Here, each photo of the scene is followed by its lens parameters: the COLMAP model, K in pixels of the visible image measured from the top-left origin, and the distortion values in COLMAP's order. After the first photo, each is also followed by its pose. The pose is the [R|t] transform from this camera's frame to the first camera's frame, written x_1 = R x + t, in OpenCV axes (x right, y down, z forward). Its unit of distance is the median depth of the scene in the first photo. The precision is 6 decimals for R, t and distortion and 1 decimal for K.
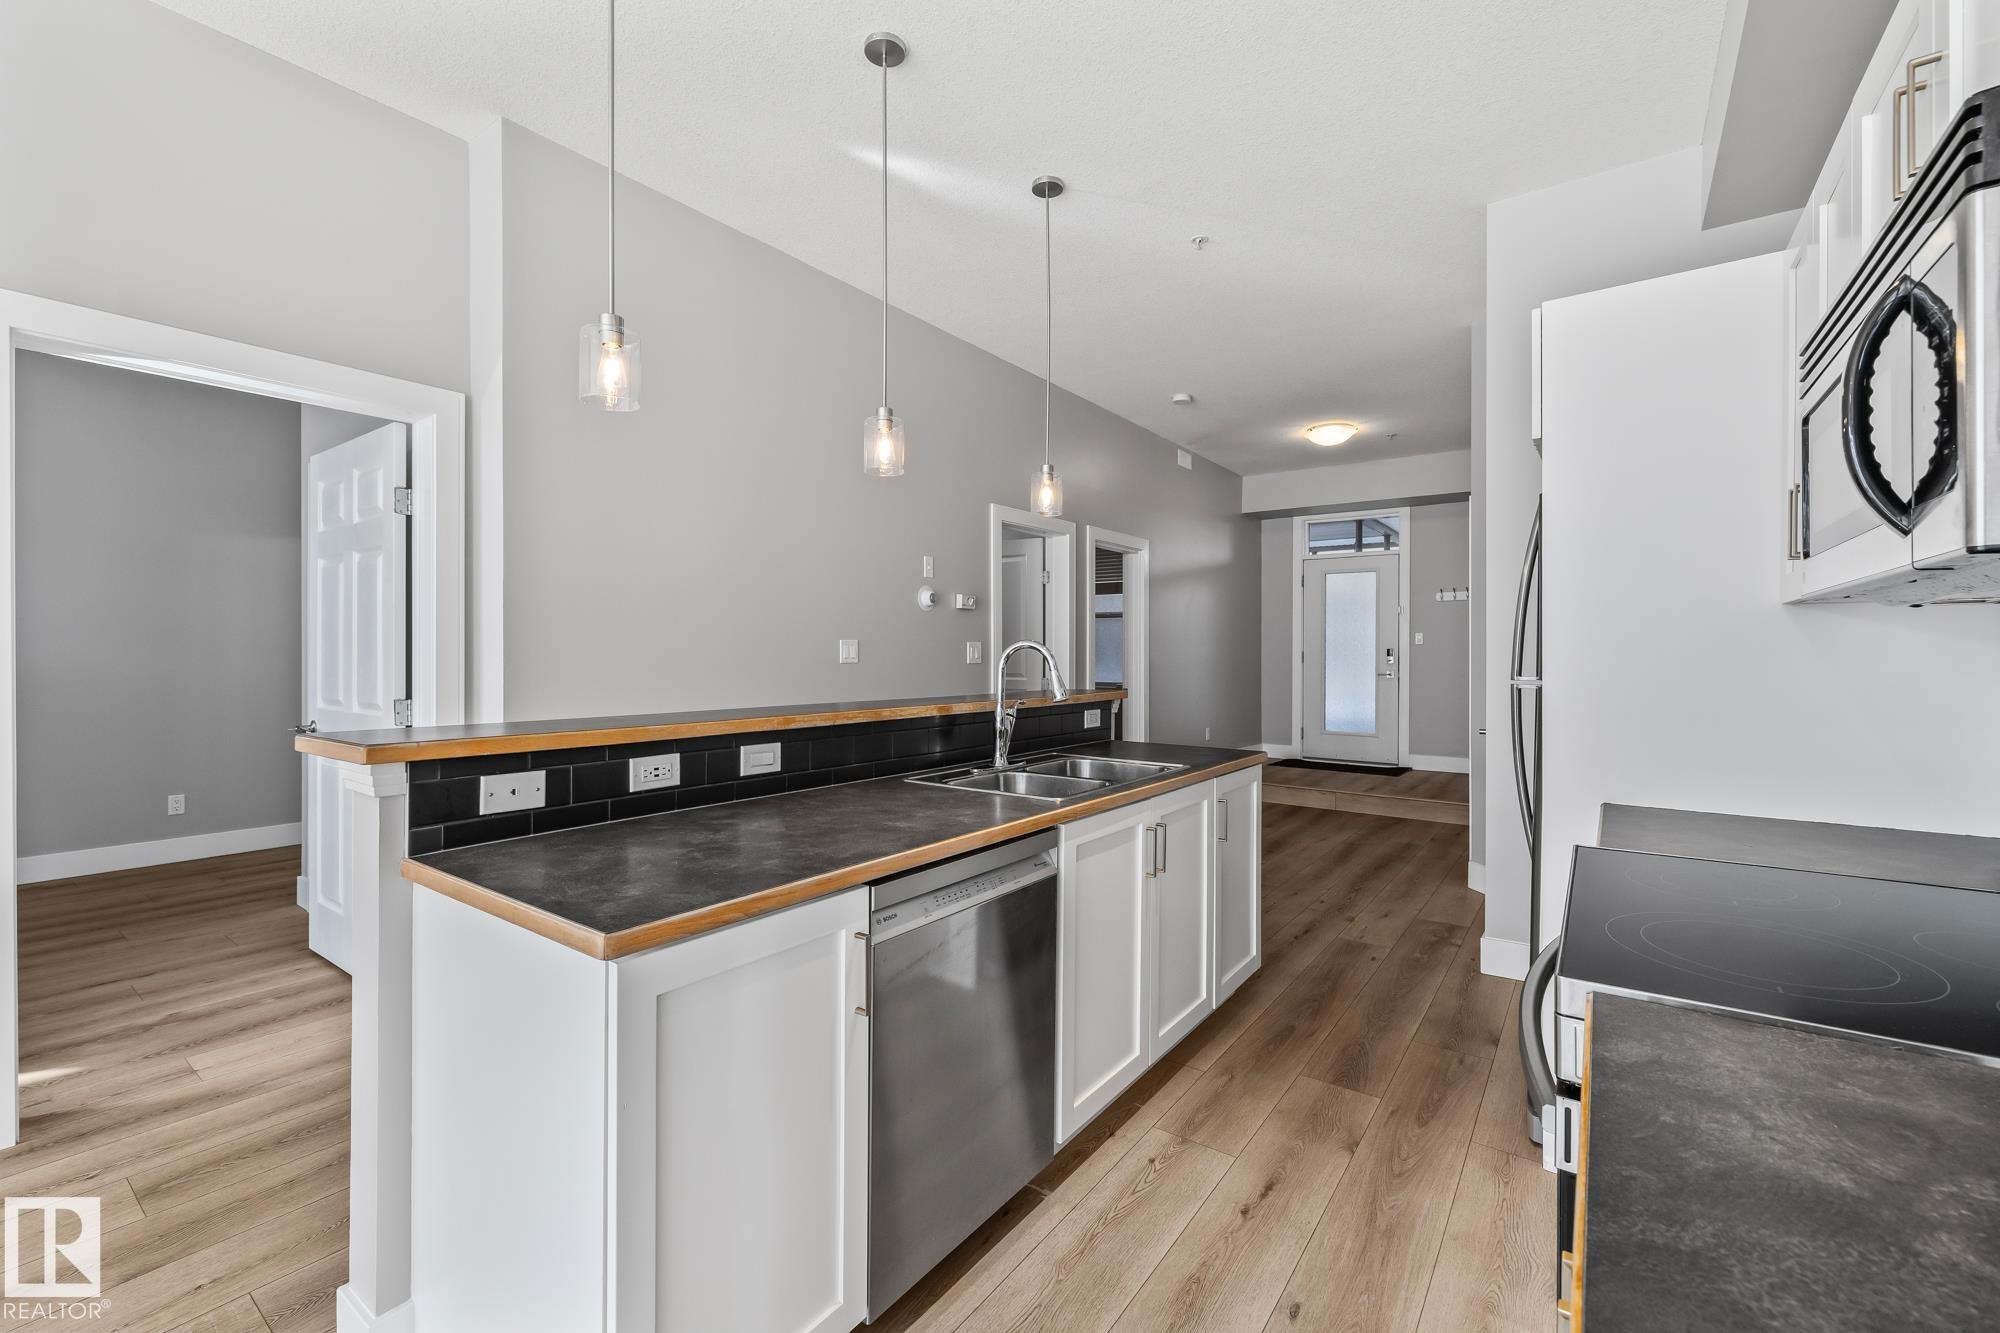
lens RADIAL K [[843.9, 0, 1002.6], [0, 843.9, 651.3], [0, 0, 1]] dist [-0.000360, 0.000180]
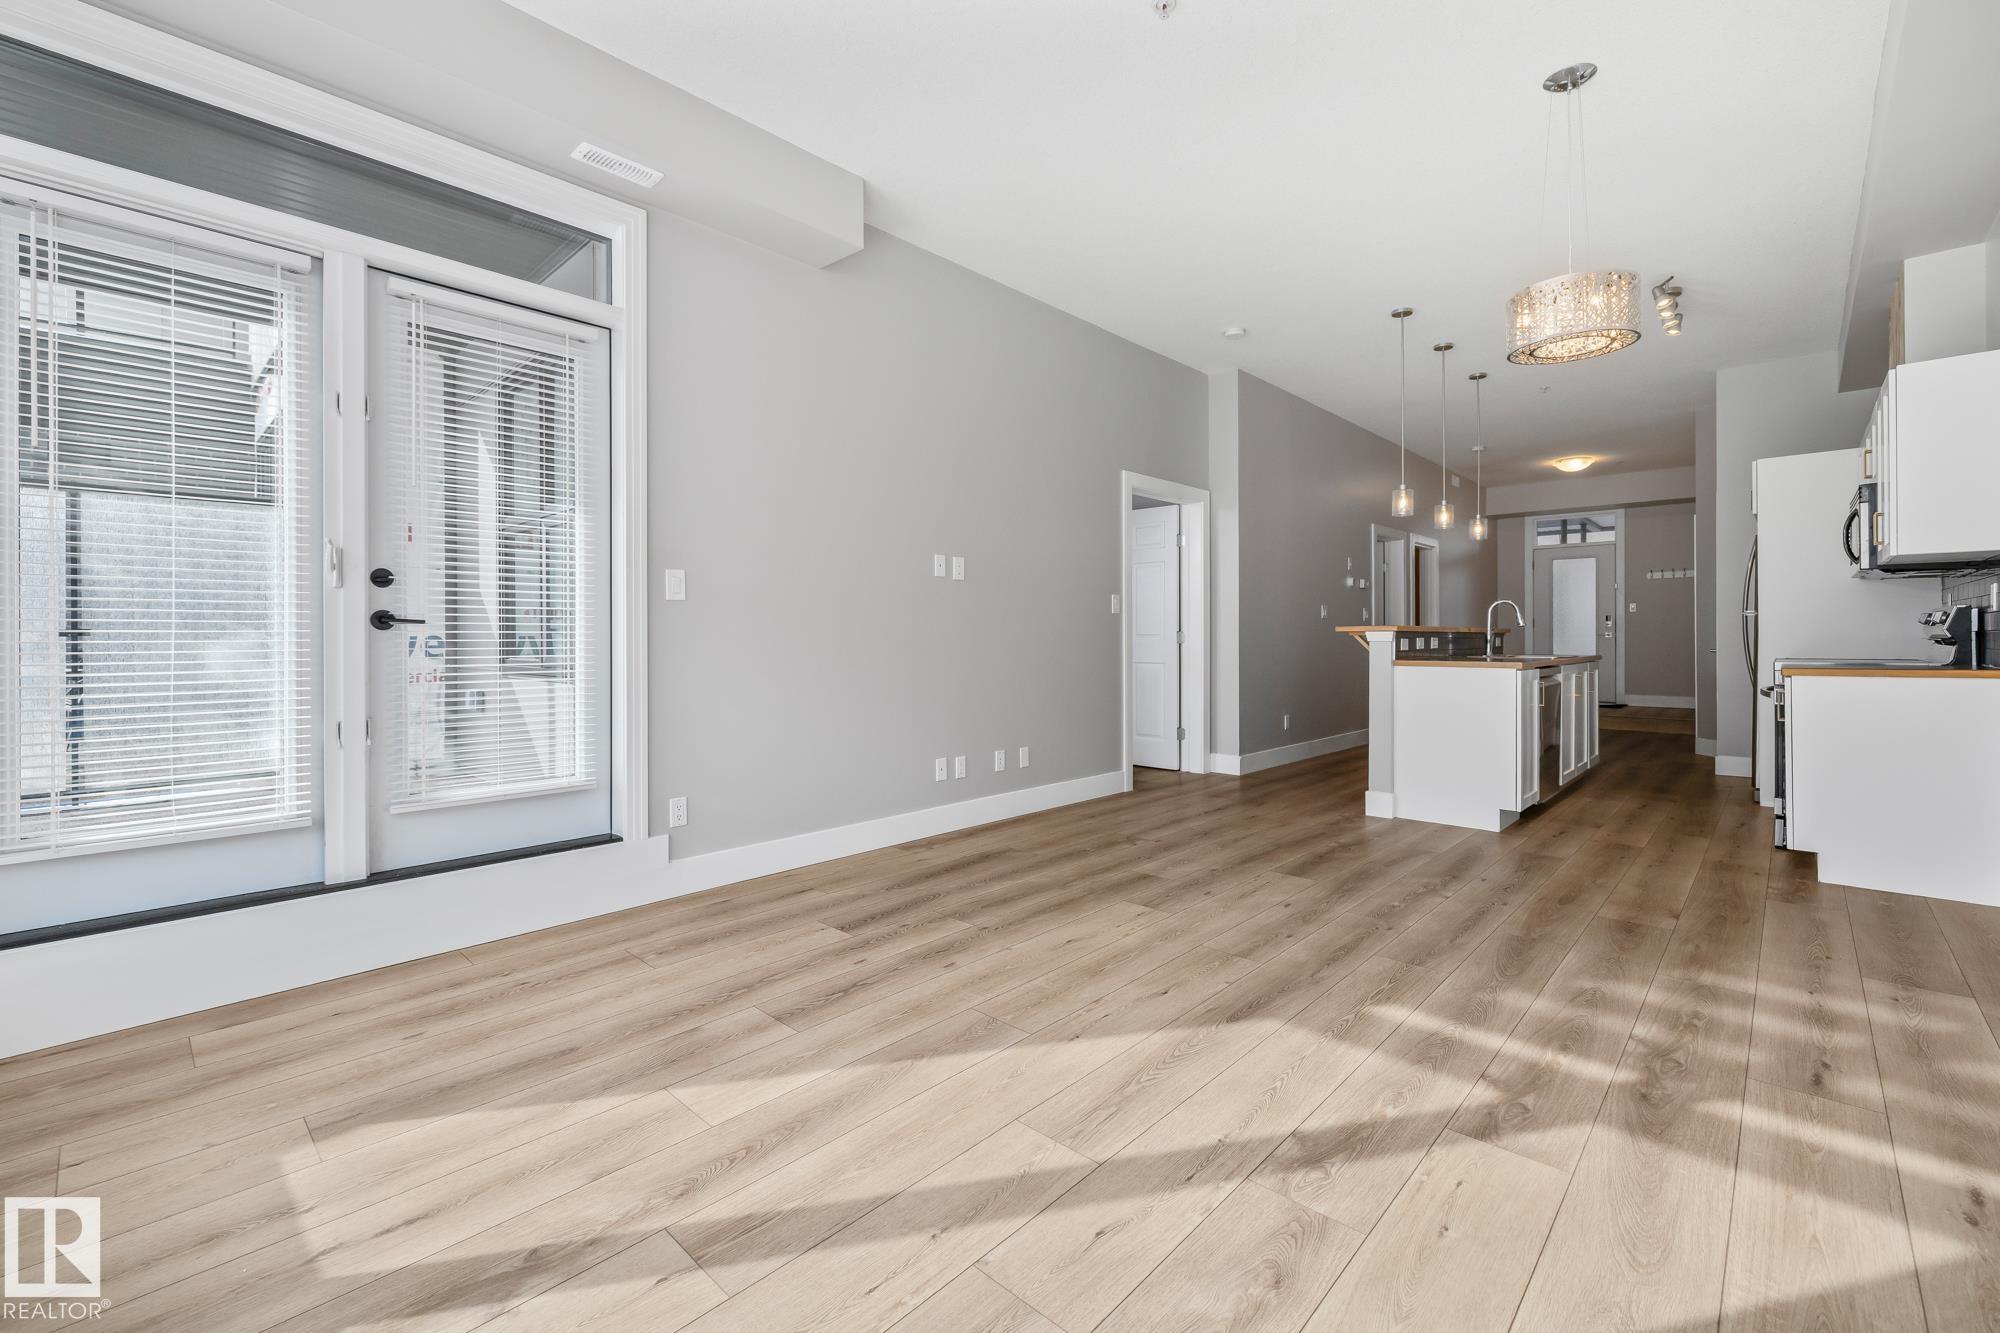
lens RADIAL K [[825.0, 0, 1015.2], [0, 825.0, 643.4], [0, 0, 1]] dist [-0.000075, -0.000338]
pose [[0.990554, -0.007275, -0.136931, -0.395247], [0.008492, 0.999929, 0.008305, 0.030780], [0.136861, -0.009390, 0.990546, -0.563127]]
